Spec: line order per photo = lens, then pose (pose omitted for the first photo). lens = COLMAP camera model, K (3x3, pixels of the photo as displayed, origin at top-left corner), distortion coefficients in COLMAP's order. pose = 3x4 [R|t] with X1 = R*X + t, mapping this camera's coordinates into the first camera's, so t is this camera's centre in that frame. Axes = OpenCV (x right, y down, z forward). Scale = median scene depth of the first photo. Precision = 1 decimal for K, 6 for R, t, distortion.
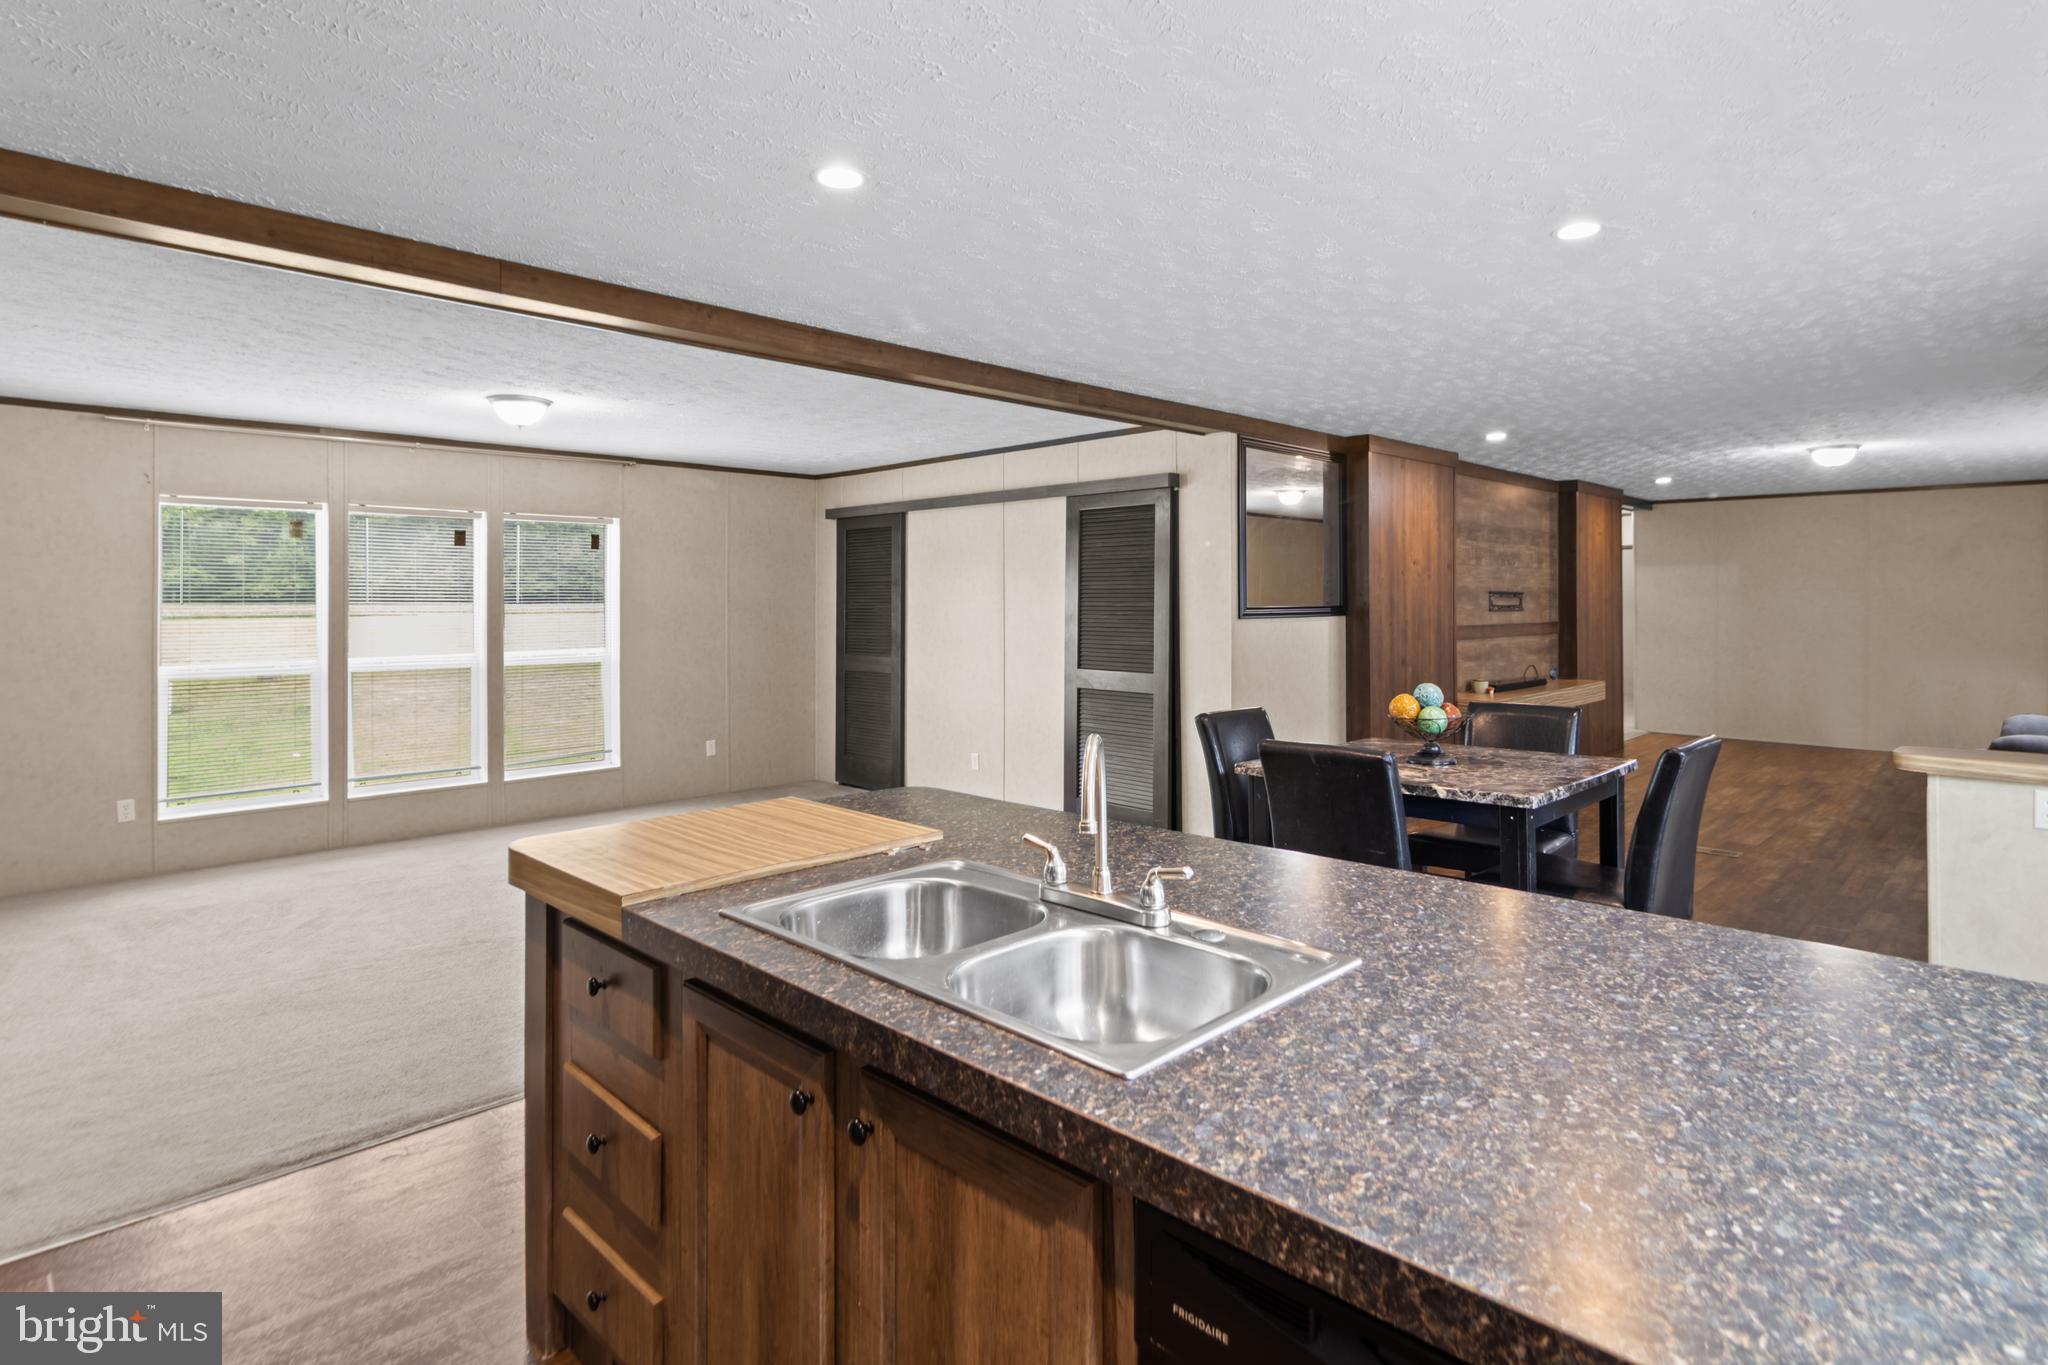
lens RADIAL K [[1075.6, 0, 1051.7], [0, 1075.6, 605.5], [0, 0, 1]] dist [0.001003, 0.000811]
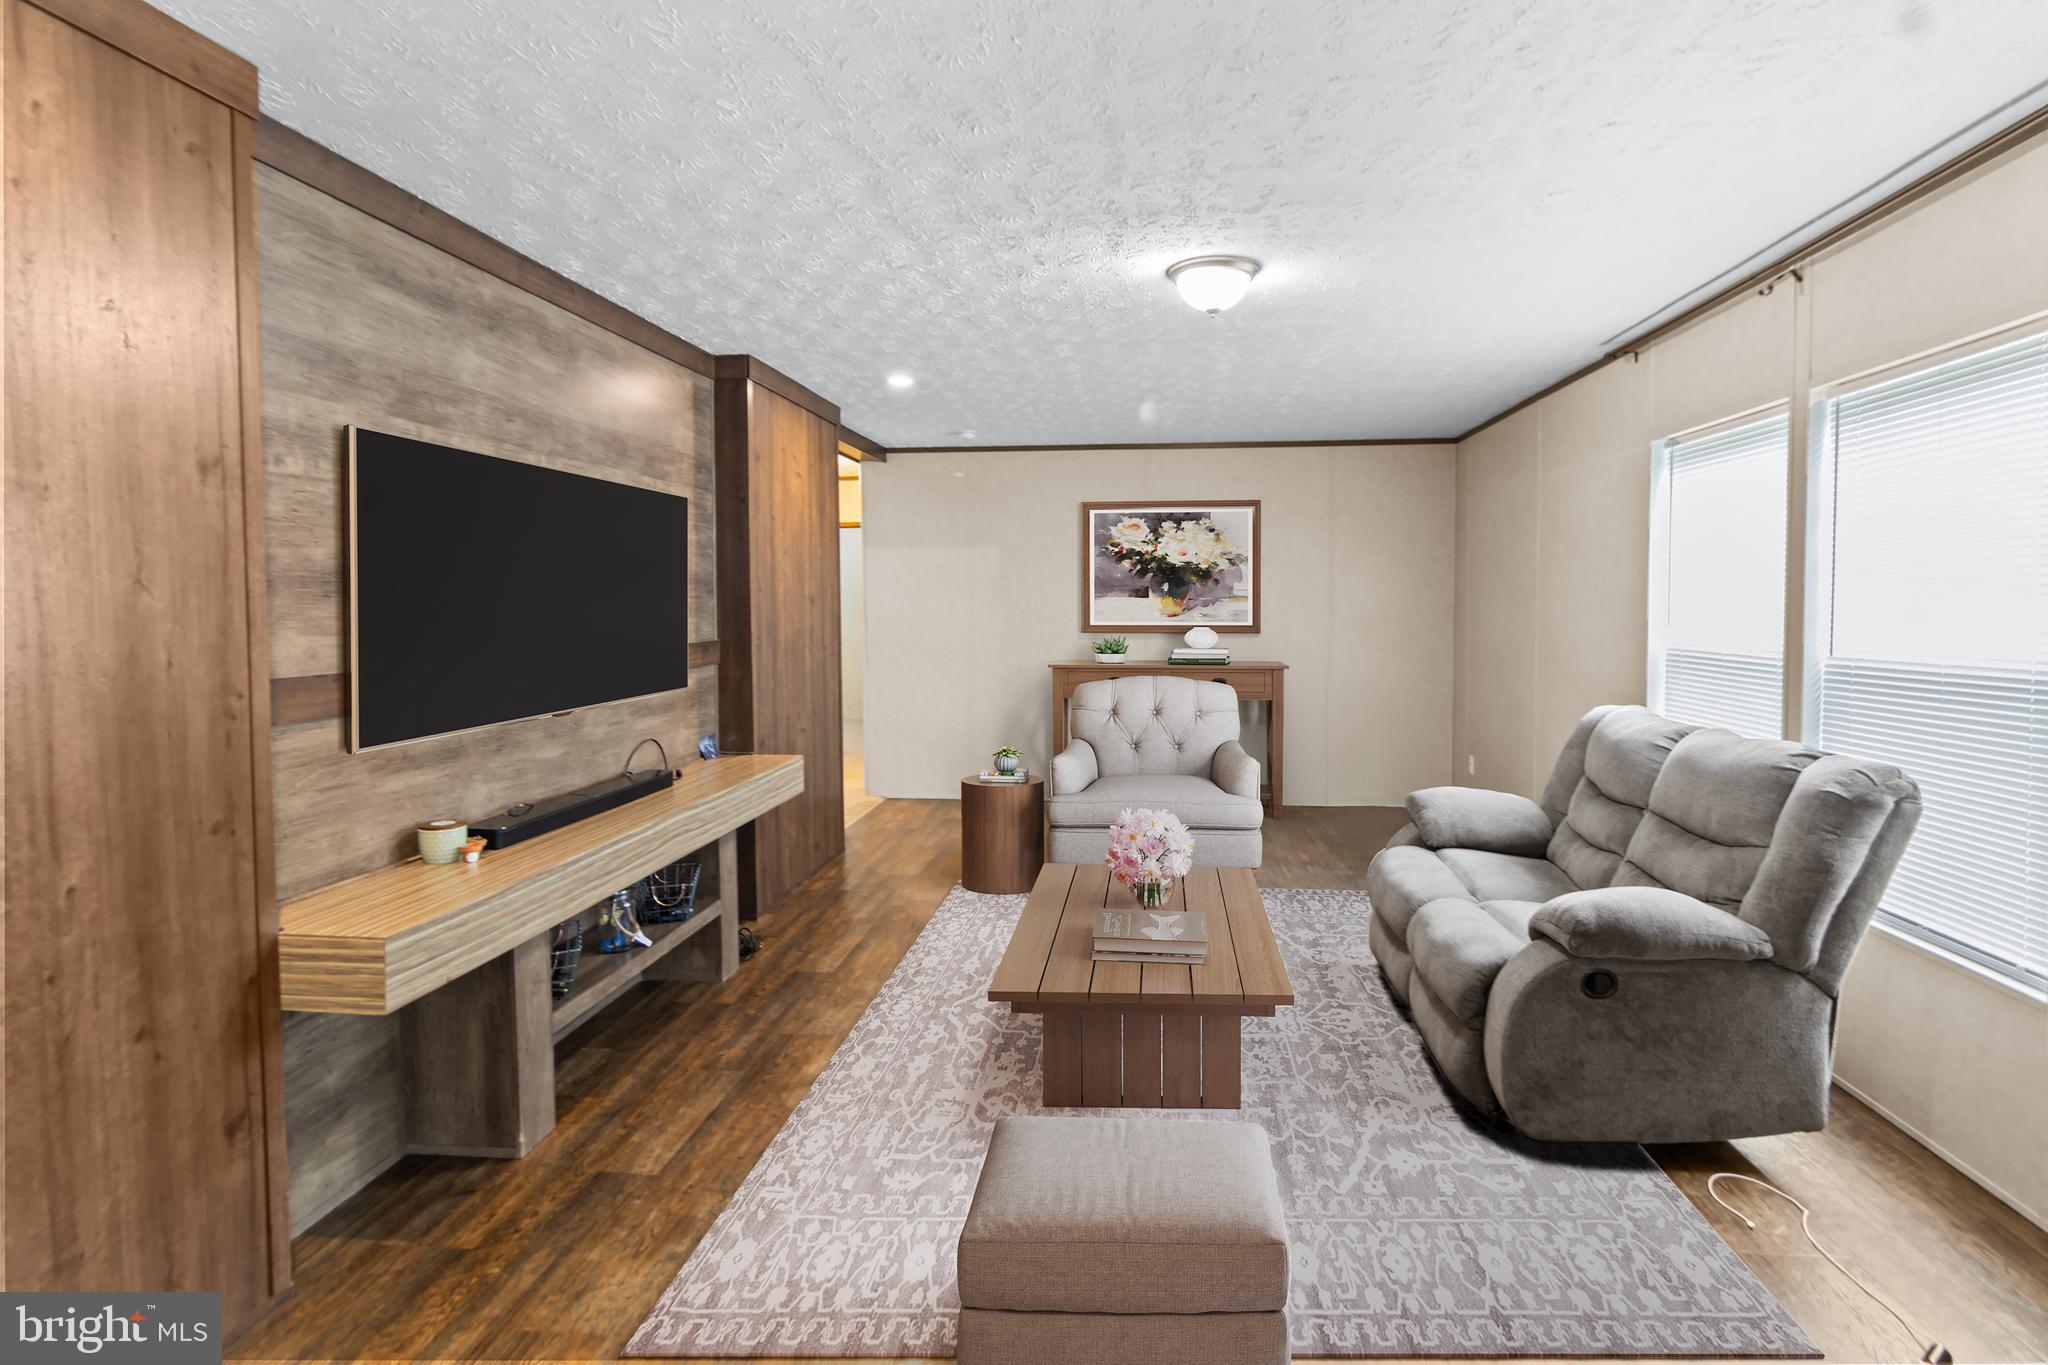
lens RADIAL K [[1075.6, 0, 1051.7], [0, 1075.6, 605.5], [0, 0, 1]] dist [0.001003, 0.000811]
pose [[0.789507, -0.004534, 0.613724, 0.289467], [0.008253, 0.999961, -0.003229, 0.001835], [-0.613685, 0.007615, 0.789514, 0.515193]]
